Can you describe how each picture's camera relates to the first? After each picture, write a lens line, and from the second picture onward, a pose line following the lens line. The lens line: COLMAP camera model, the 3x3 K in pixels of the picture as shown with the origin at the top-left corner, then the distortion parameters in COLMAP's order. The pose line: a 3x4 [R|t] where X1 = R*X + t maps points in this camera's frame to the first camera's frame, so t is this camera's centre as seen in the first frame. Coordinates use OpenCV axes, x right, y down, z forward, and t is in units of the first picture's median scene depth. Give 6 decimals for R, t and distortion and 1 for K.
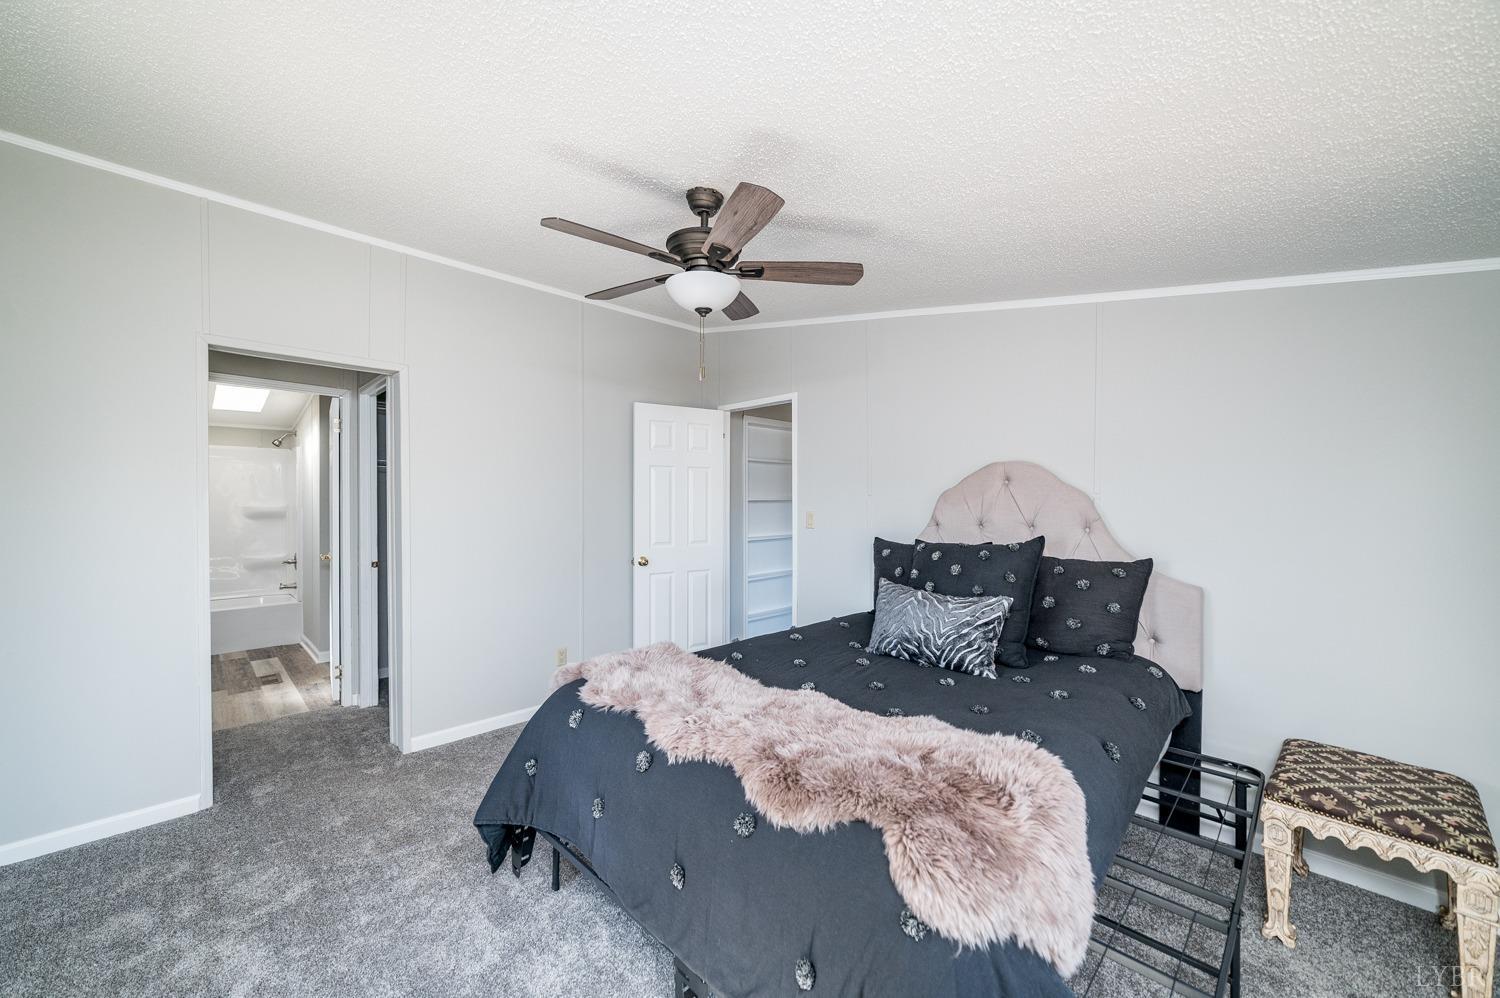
lens RADIAL K [[561.3, 0, 751.4], [0, 561.3, 503.9], [0, 0, 1]] dist [0.006206, -0.000389]
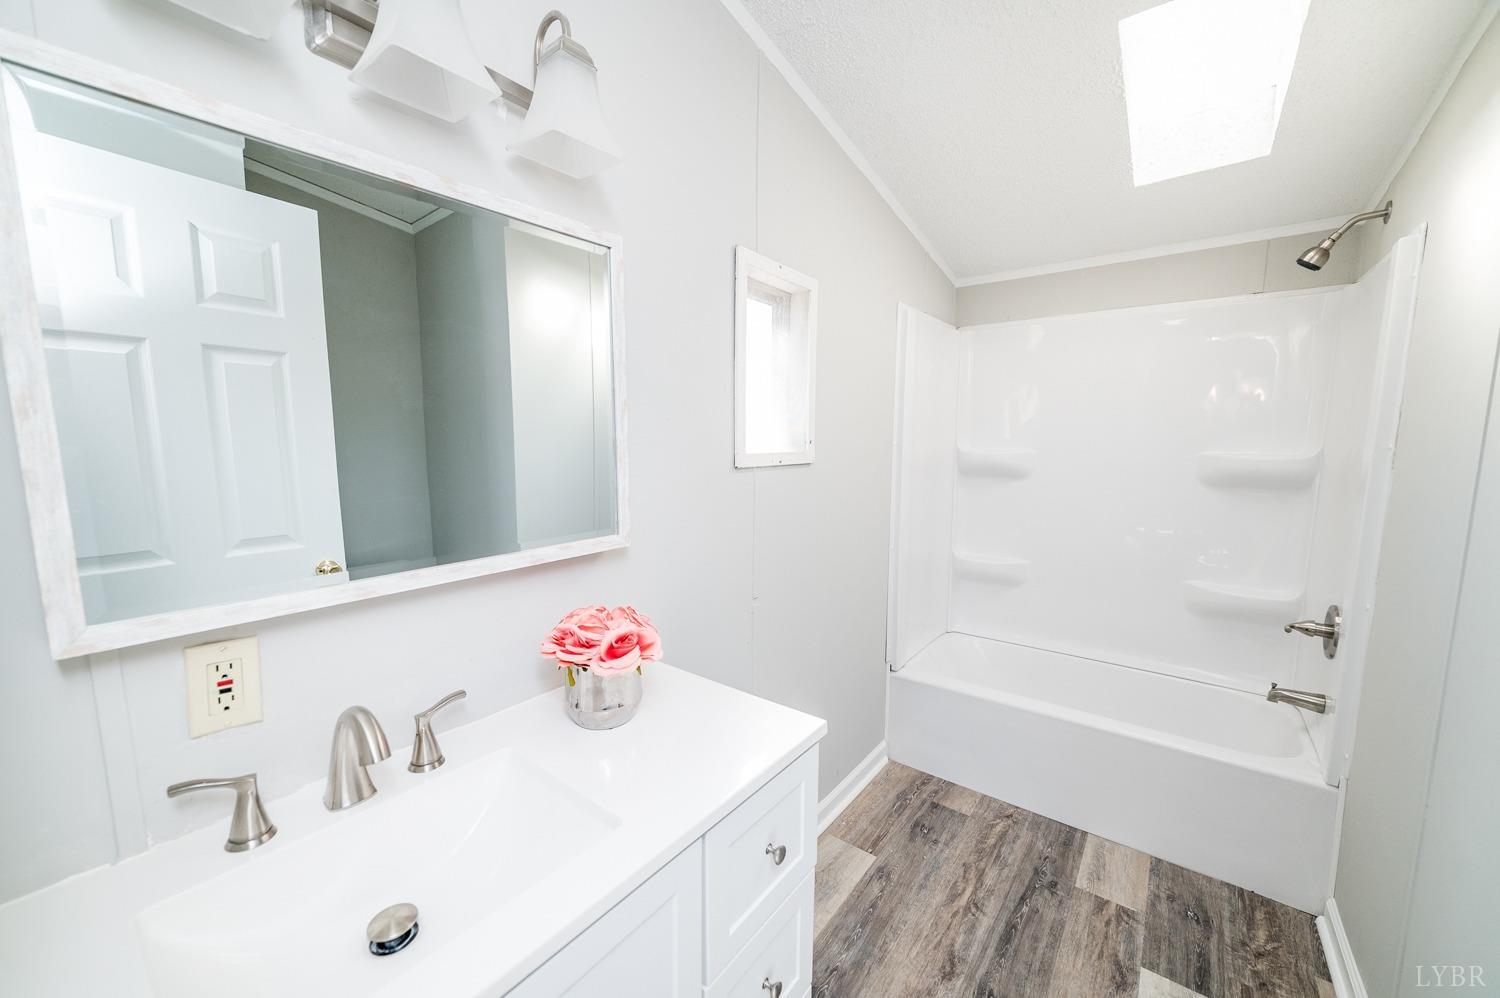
lens RADIAL K [[561.3, 0, 746.7], [0, 561.3, 504.8], [0, 0, 1]] dist [0.006206, -0.000389]
pose [[0.115643, 0.117920, -0.986266, -0.722321], [-0.008163, 0.993008, 0.117769, -0.005676], [0.993257, -0.005568, 0.115797, 0.849154]]
